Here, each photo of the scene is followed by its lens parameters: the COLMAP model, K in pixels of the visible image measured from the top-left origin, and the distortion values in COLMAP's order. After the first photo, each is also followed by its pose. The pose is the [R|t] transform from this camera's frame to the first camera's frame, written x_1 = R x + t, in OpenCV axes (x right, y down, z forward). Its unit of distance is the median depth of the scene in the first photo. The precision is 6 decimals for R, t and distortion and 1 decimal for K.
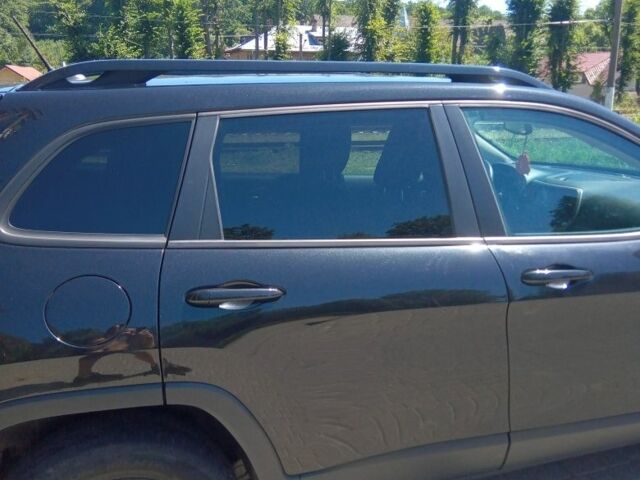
lens RADIAL K [[584.7, 0, 309.5], [0, 584.7, 233.6], [0, 0, 1]] dist [0.124486, -0.149955]
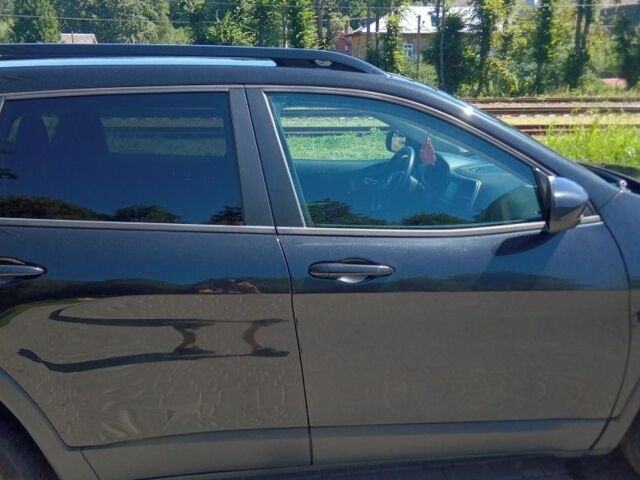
lens RADIAL K [[583.5, 0, 320.0], [0, 583.5, 240.0], [0, 0, 1]] dist [0.098060, -0.141912]
pose [[0.987222, 0.042708, -0.153524, 0.475104], [-0.037002, 0.998521, 0.039830, -0.013182], [0.154998, -0.033641, 0.987342, 0.055380]]
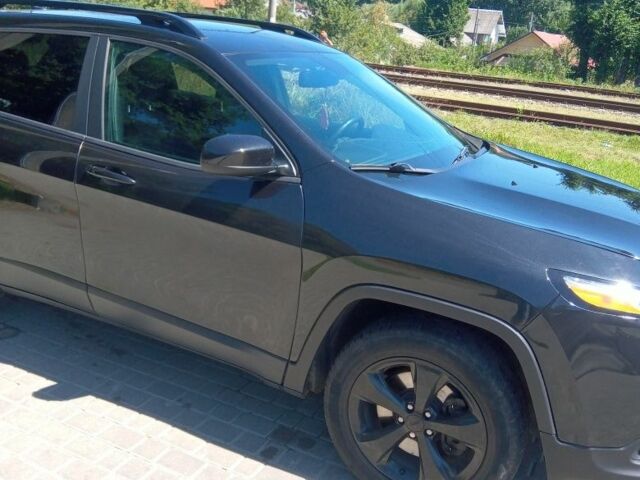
lens RADIAL K [[589.3, 0, 319.6], [0, 589.3, 241.8], [0, 0, 1]] dist [-0.014743, -0.020608]
pose [[0.736077, 0.274677, -0.618663, 1.459047], [-0.232893, 0.960935, 0.149547, -0.080577], [0.635572, 0.034005, 0.771293, 0.287944]]
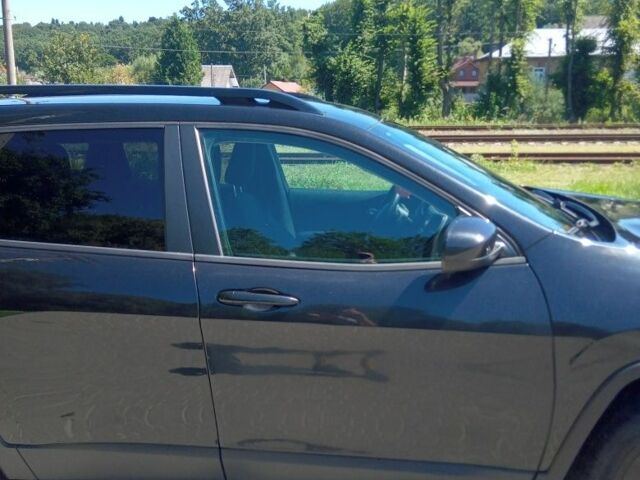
lens RADIAL K [[583.5, 0, 320.0], [0, 583.5, 240.0], [0, 0, 1]] dist [0.098060, -0.141912]
pose [[0.938583, 0.070299, -0.337816, 0.779129], [-0.072032, 0.997375, 0.007420, -0.039448], [0.337451, 0.017369, 0.941183, 0.098535]]
